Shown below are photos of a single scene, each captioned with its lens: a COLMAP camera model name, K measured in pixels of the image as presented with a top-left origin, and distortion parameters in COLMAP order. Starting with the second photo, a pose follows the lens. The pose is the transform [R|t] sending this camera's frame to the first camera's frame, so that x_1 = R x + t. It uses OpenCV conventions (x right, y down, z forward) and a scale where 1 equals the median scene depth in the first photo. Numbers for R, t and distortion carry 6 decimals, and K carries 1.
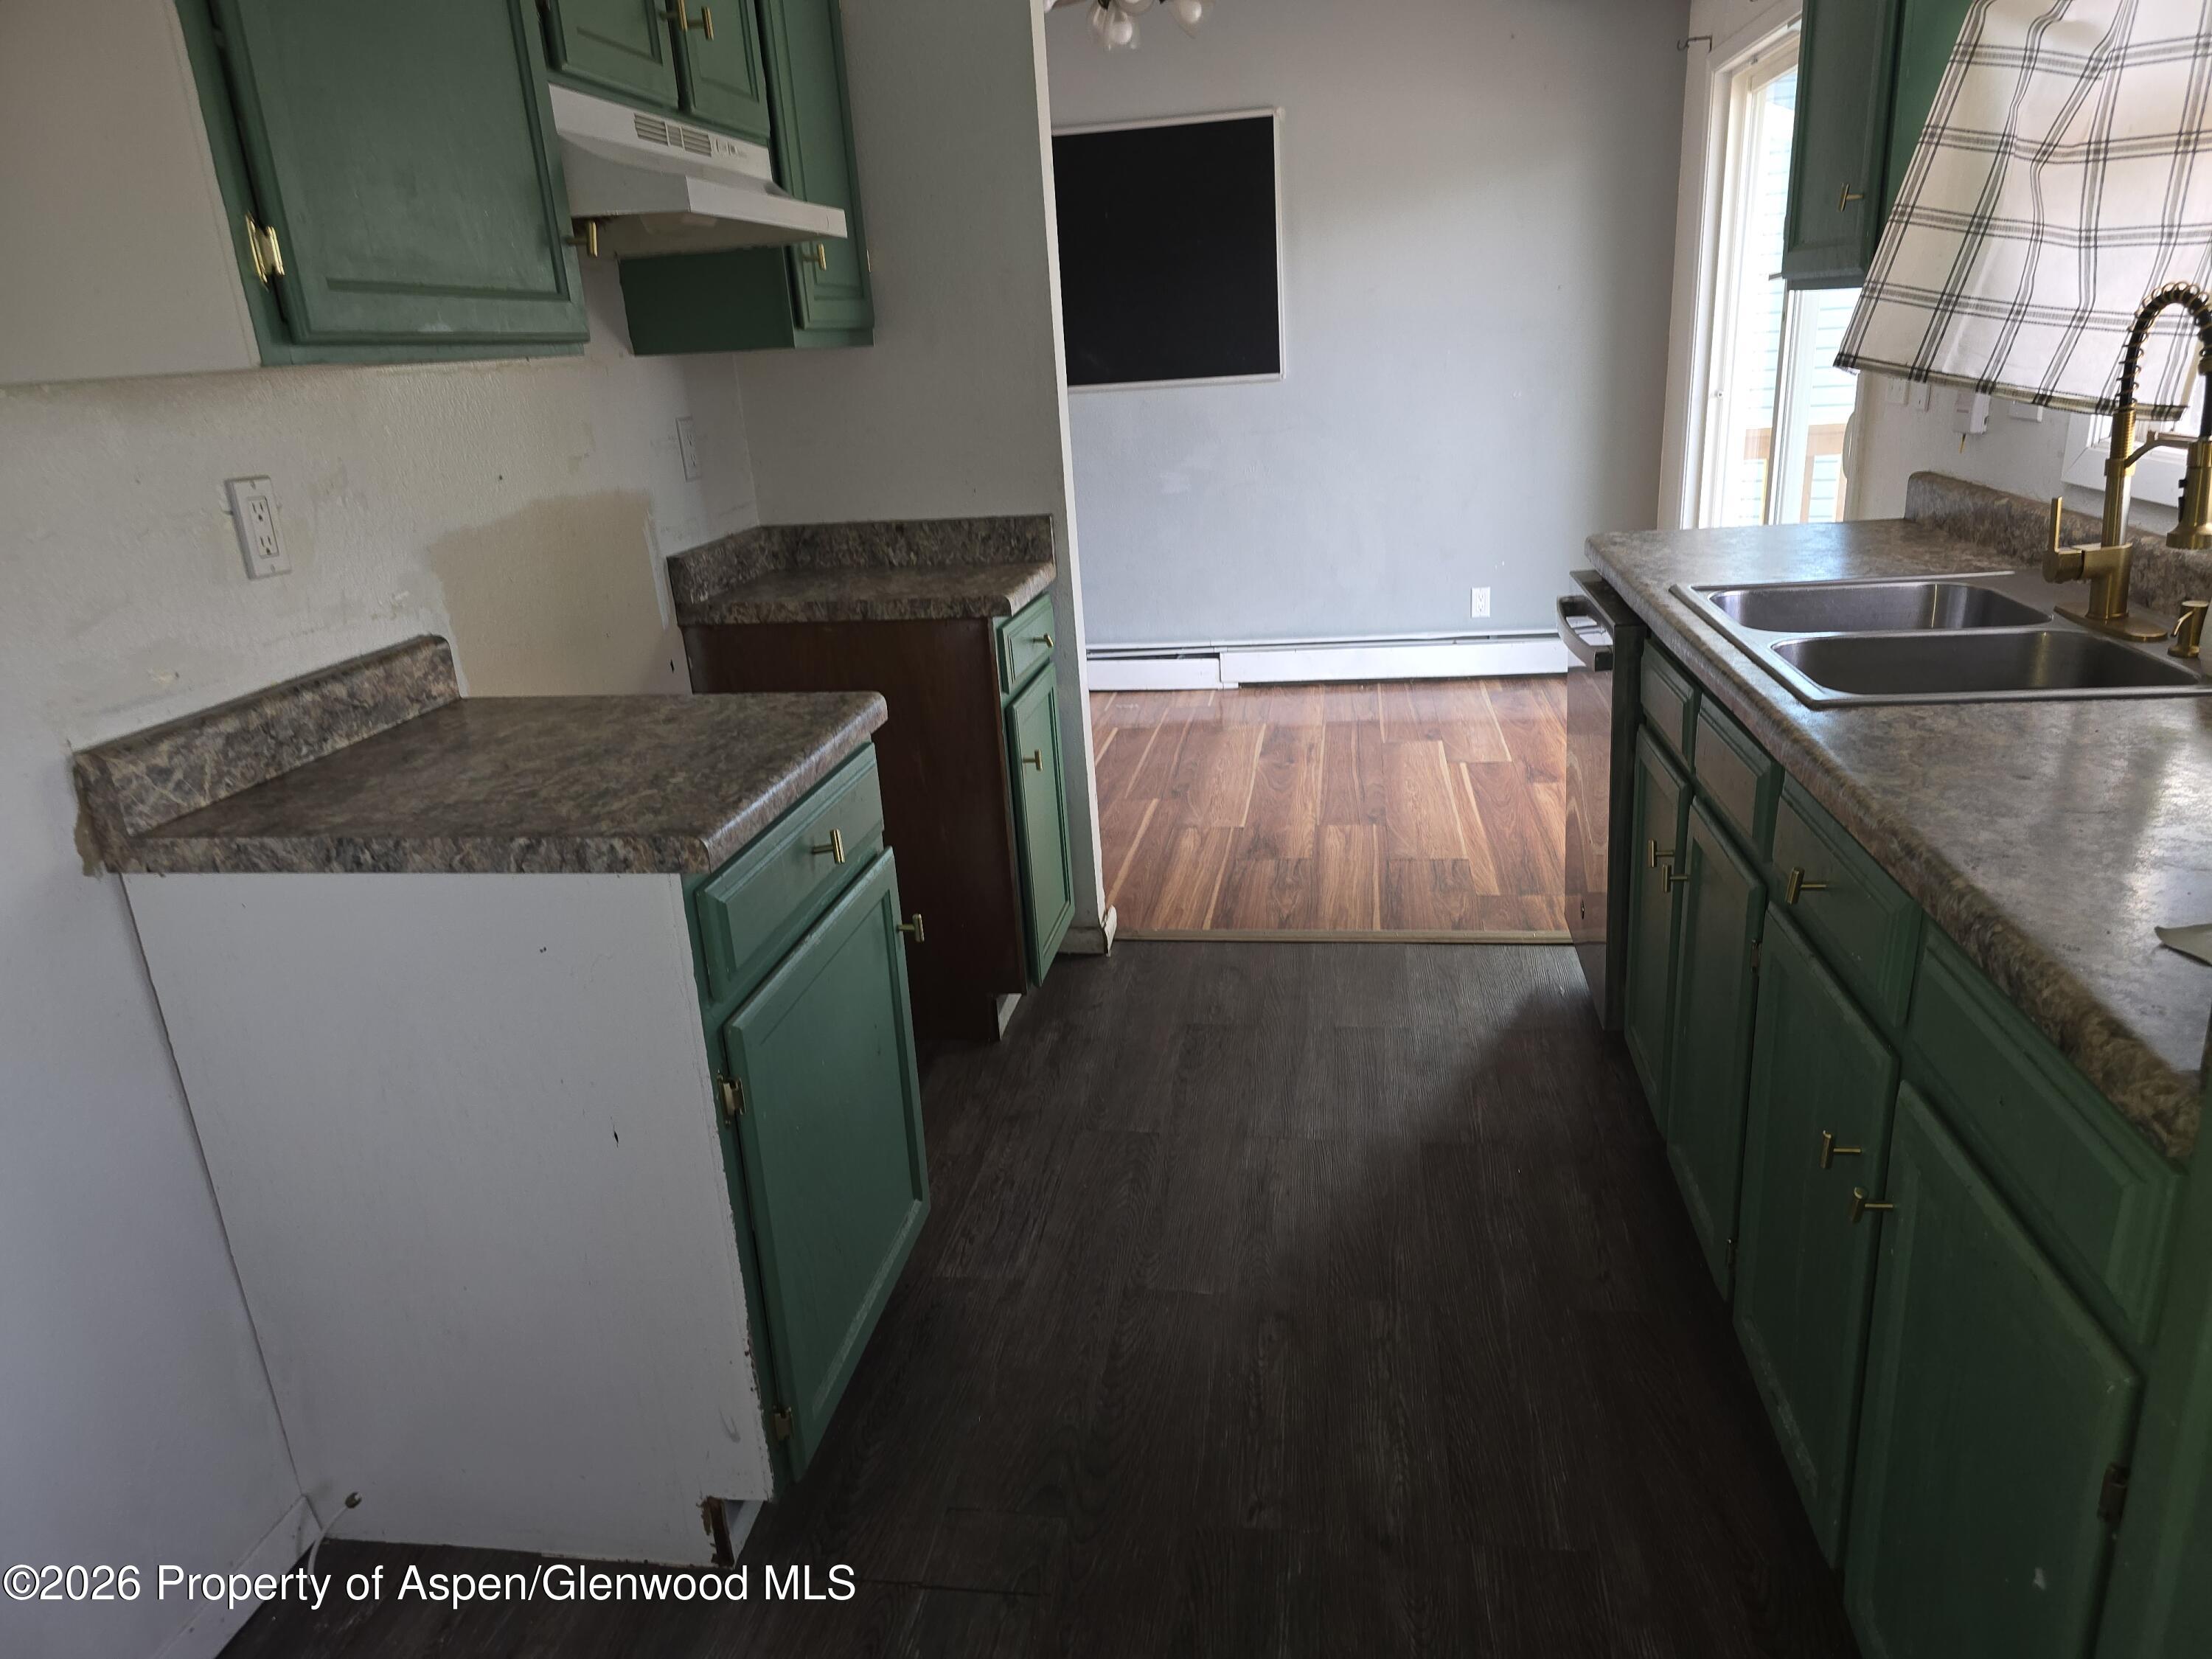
lens RADIAL K [[1491.6, 0, 1128.3], [0, 1491.6, 853.2], [0, 0, 1]] dist [0.064431, -0.054350]
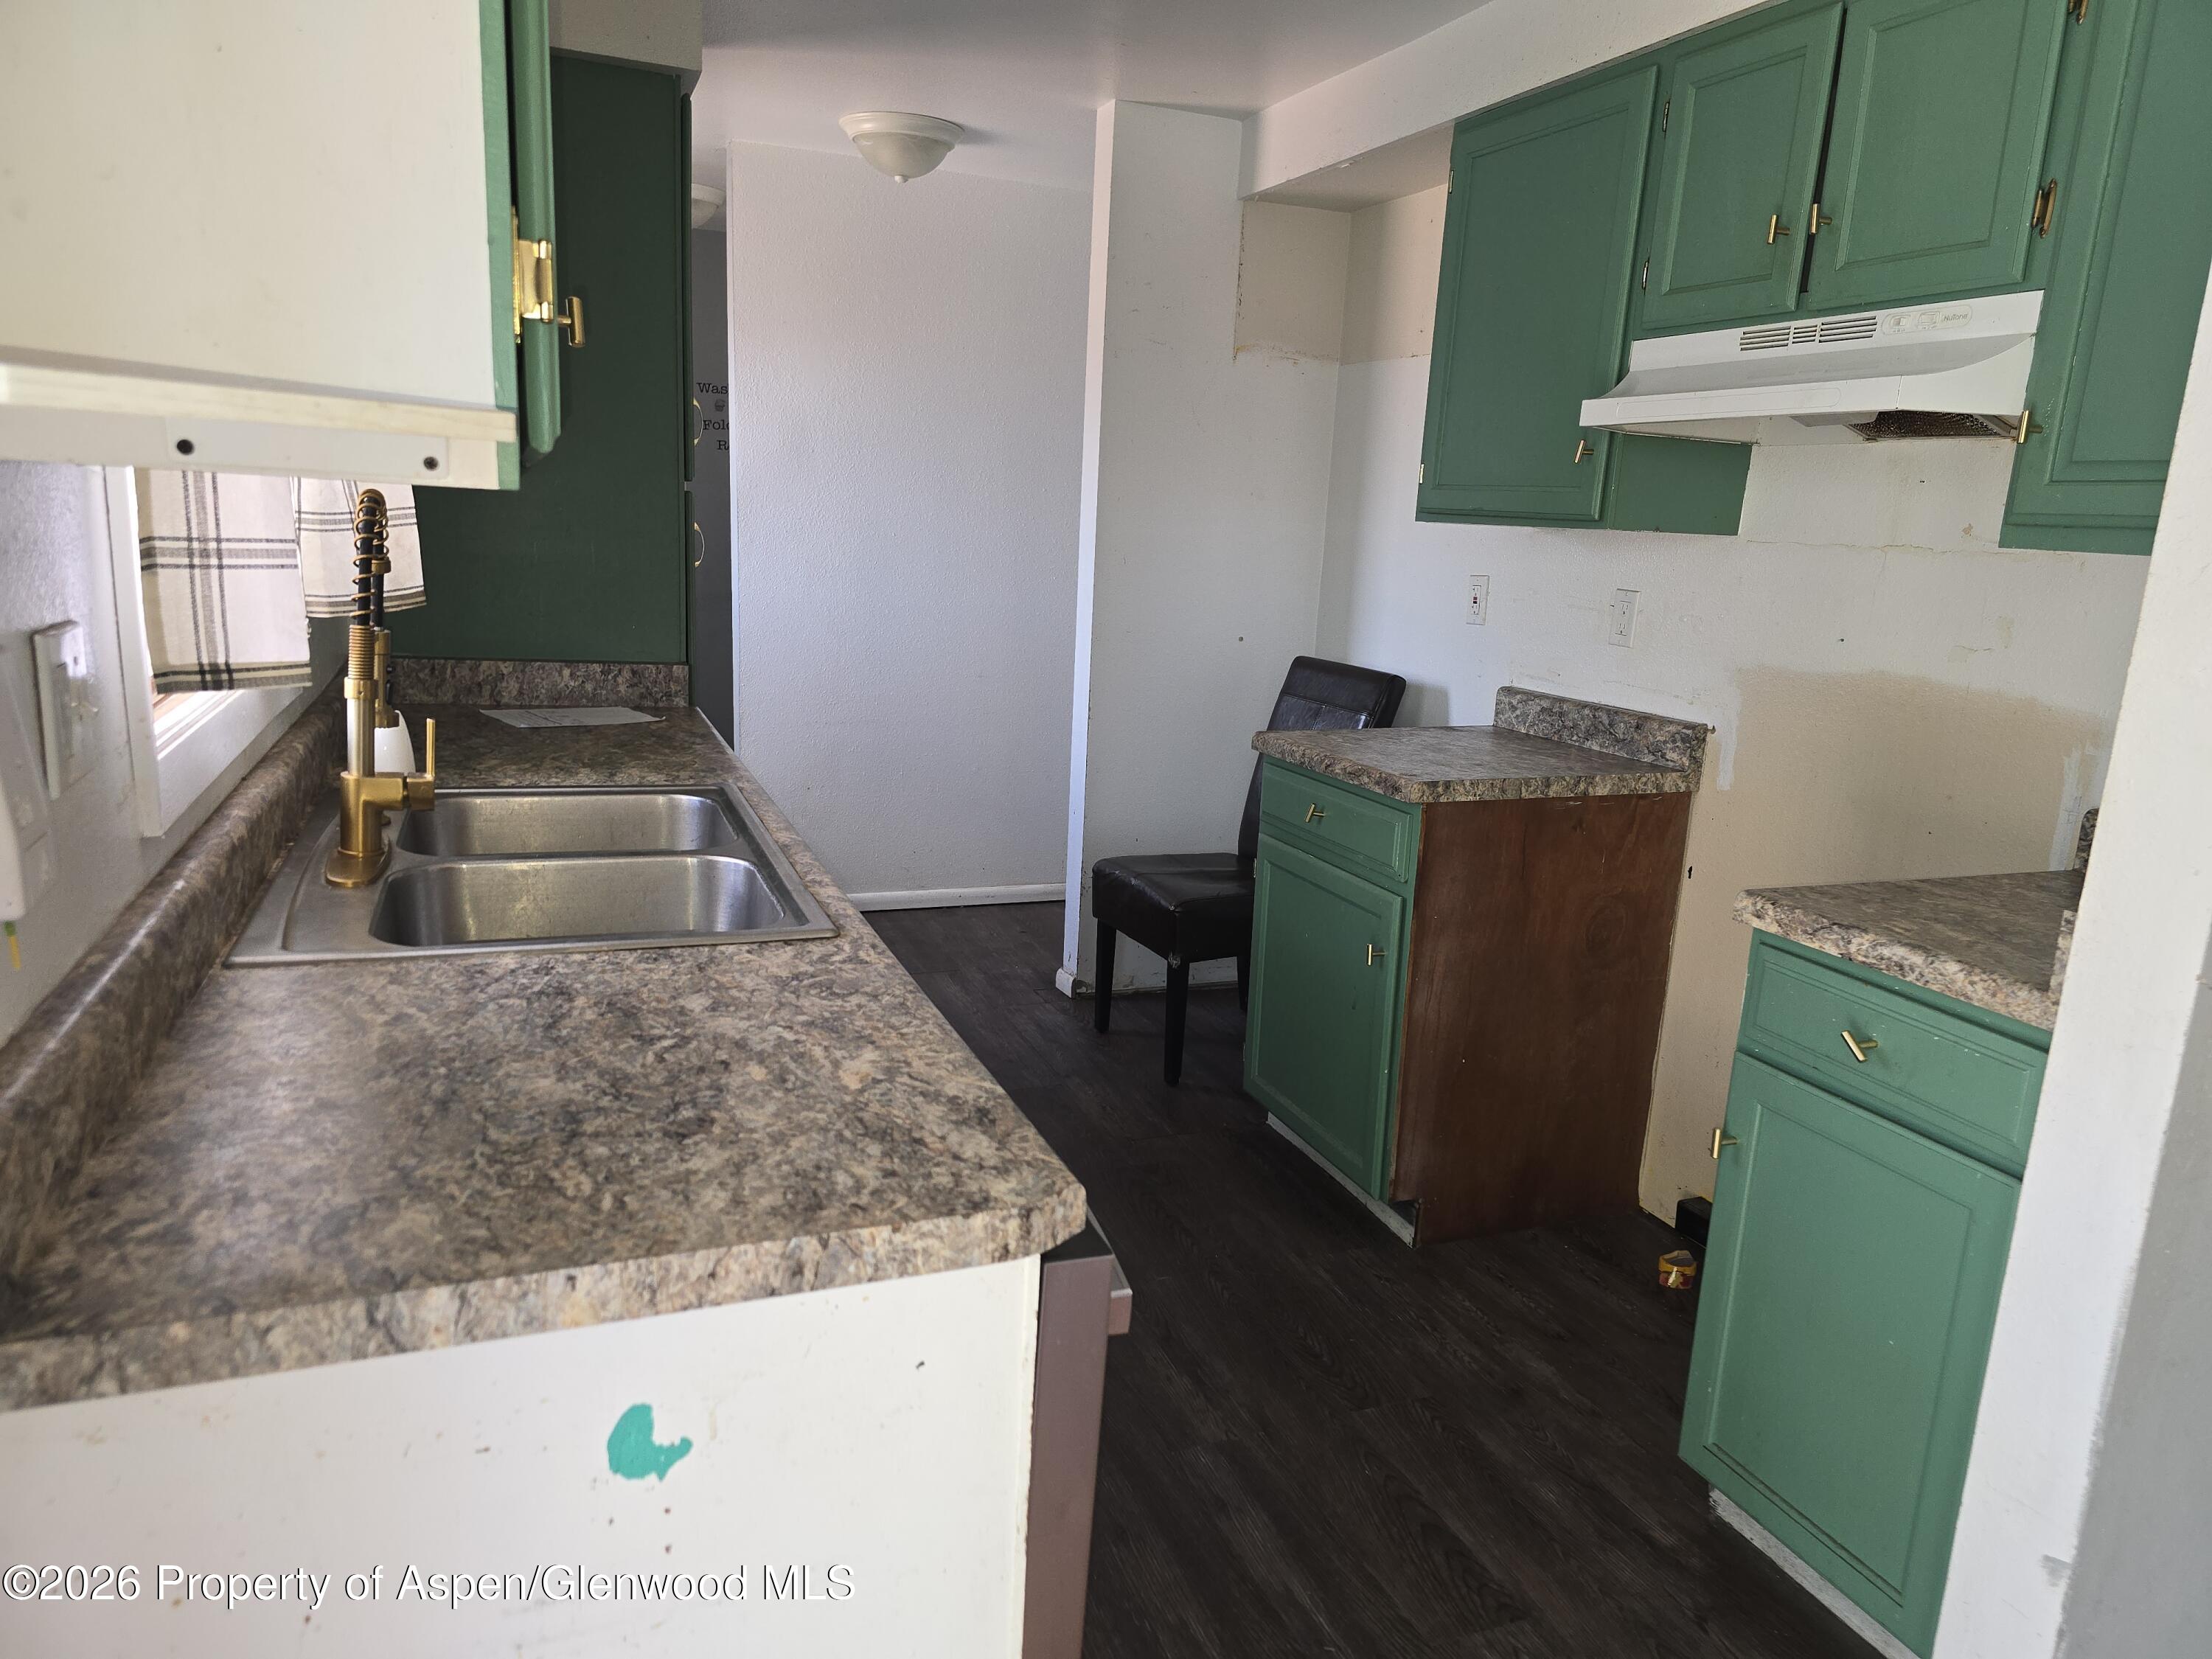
lens RADIAL K [[1491.6, 0, 1128.3], [0, 1491.6, 853.2], [0, 0, 1]] dist [0.064431, -0.054350]
pose [[-0.866092, 0.121115, -0.484991, 0.728775], [-0.167554, 0.843746, 0.509920, -0.722640], [0.470968, 0.522899, -0.710468, 1.975485]]
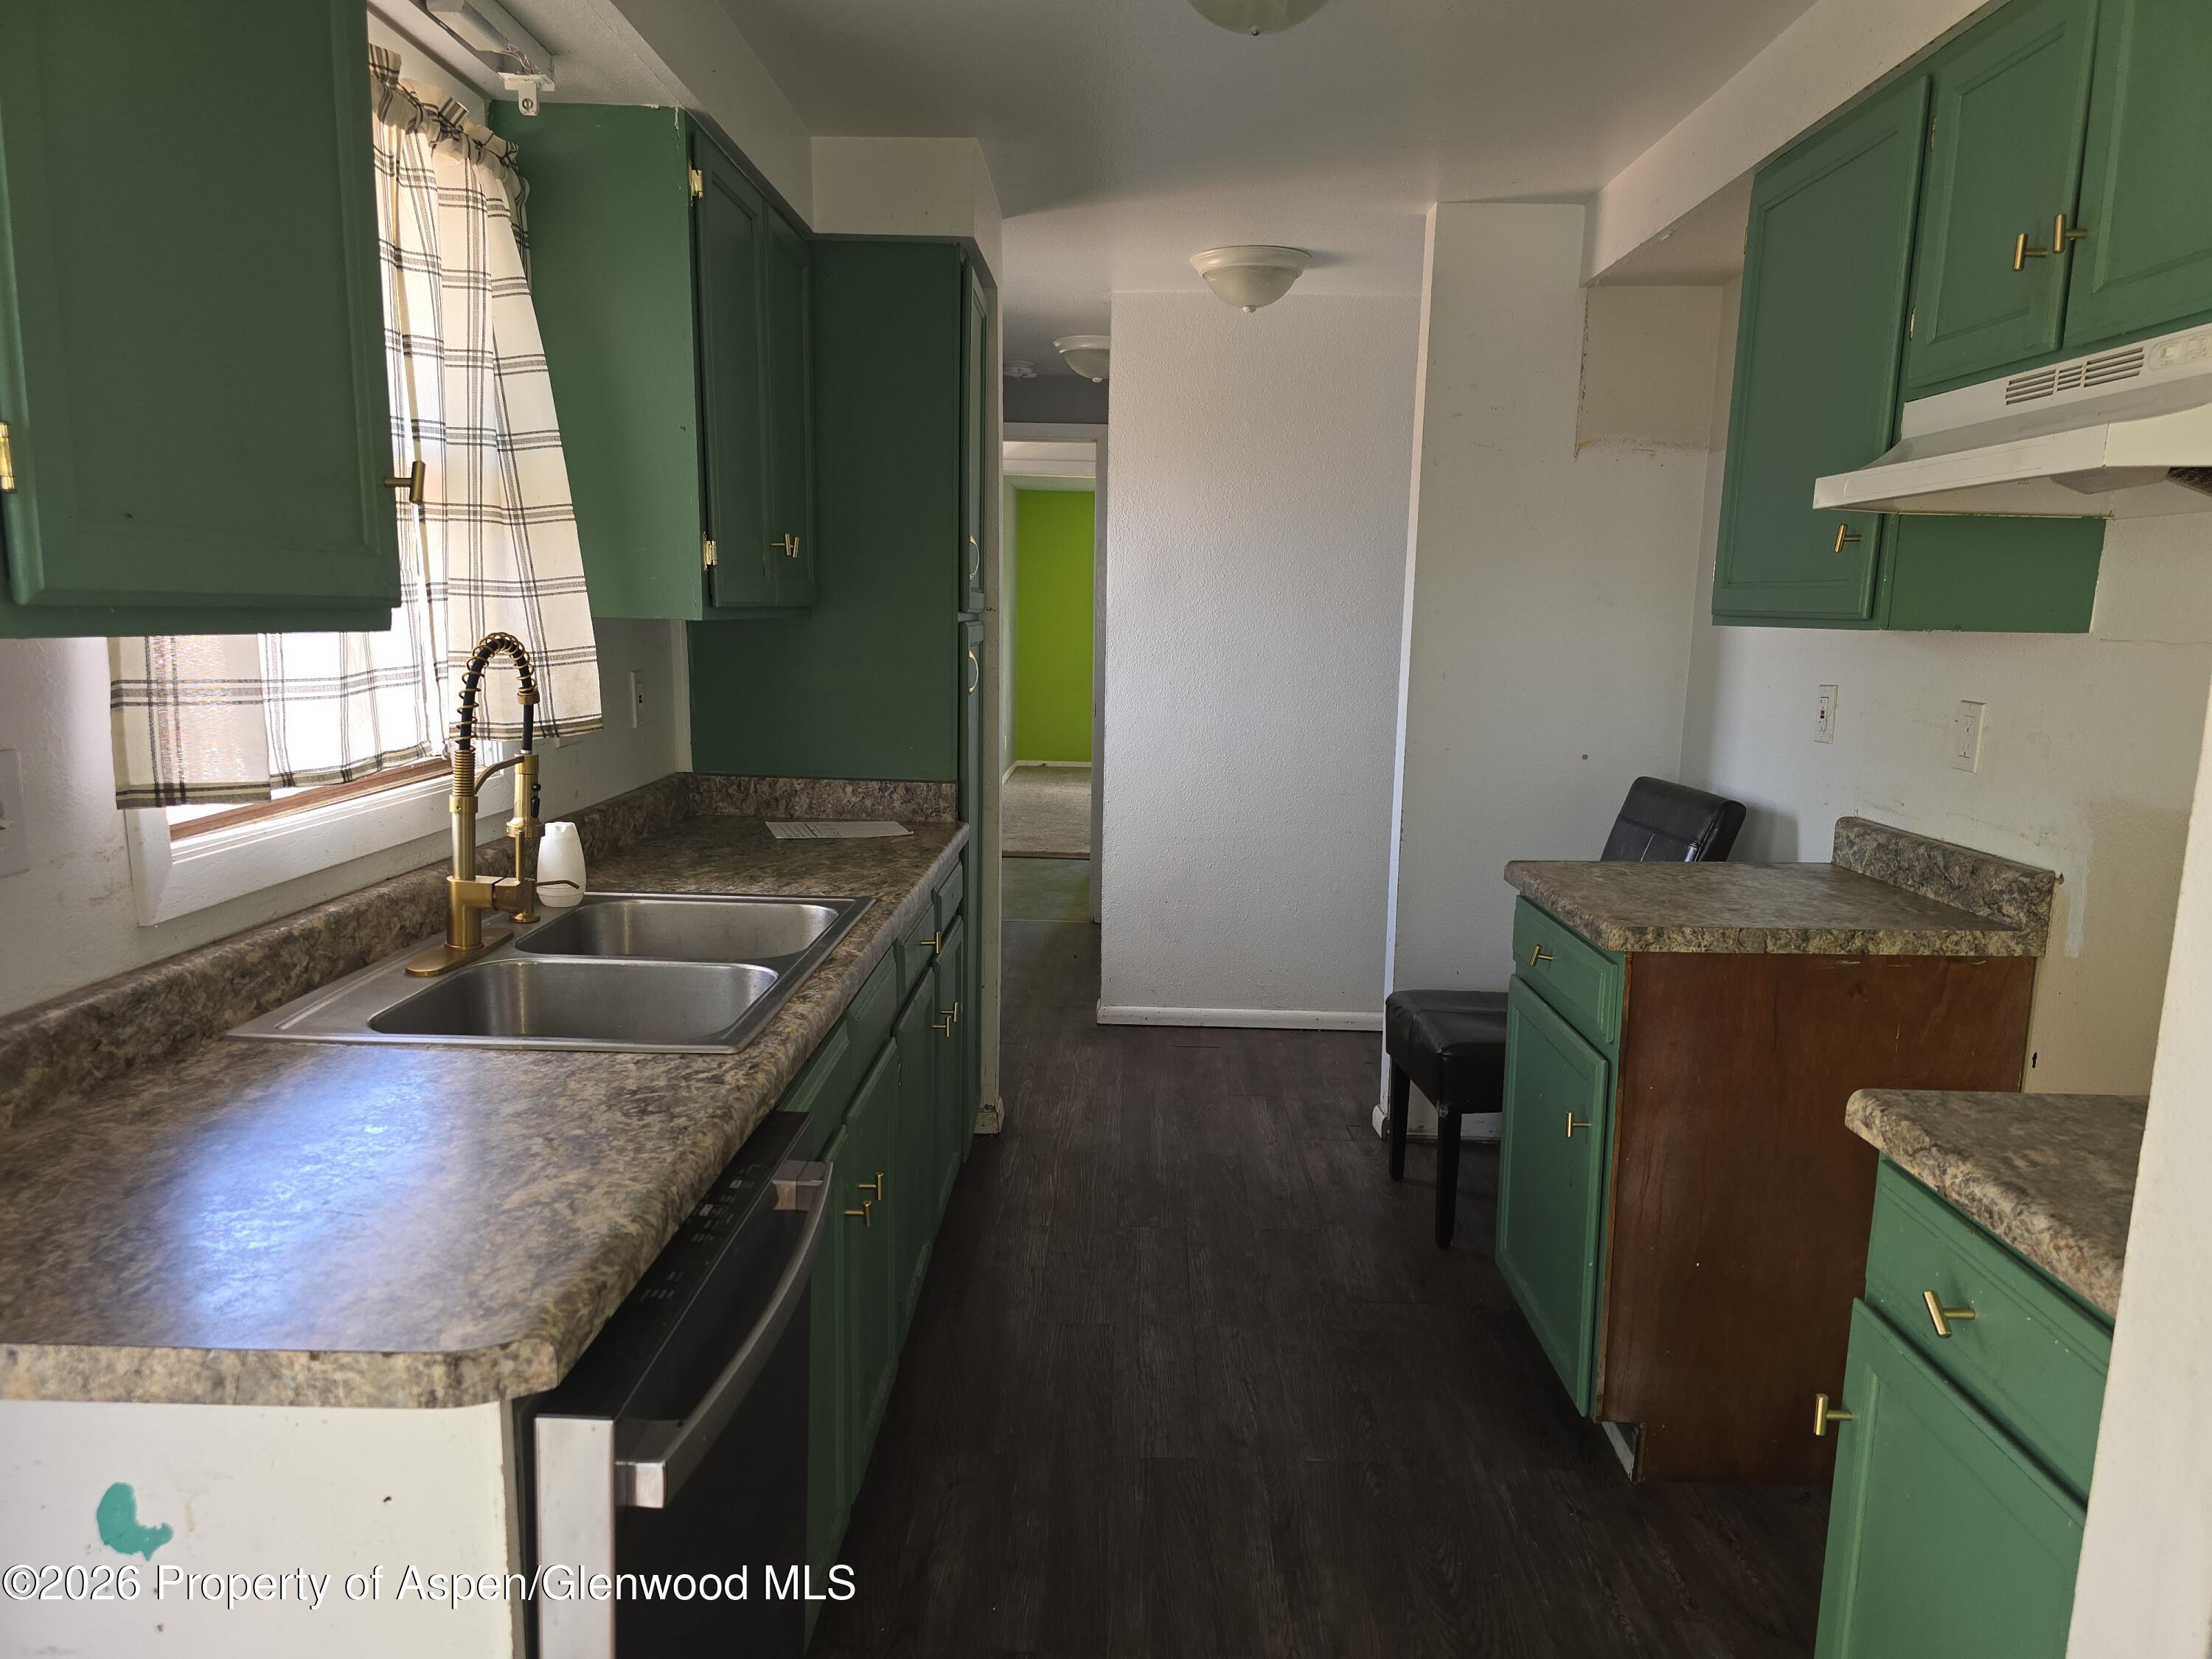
lens RADIAL K [[1488.6, 0, 1099.6], [0, 1488.6, 872.4], [0, 0, 1]] dist [0.048034, -0.040752]
pose [[-0.992116, 0.057806, -0.111196, 0.353264], [-0.004294, 0.871068, 0.491144, -0.736131], [0.125250, 0.487749, -0.863952, 2.036559]]
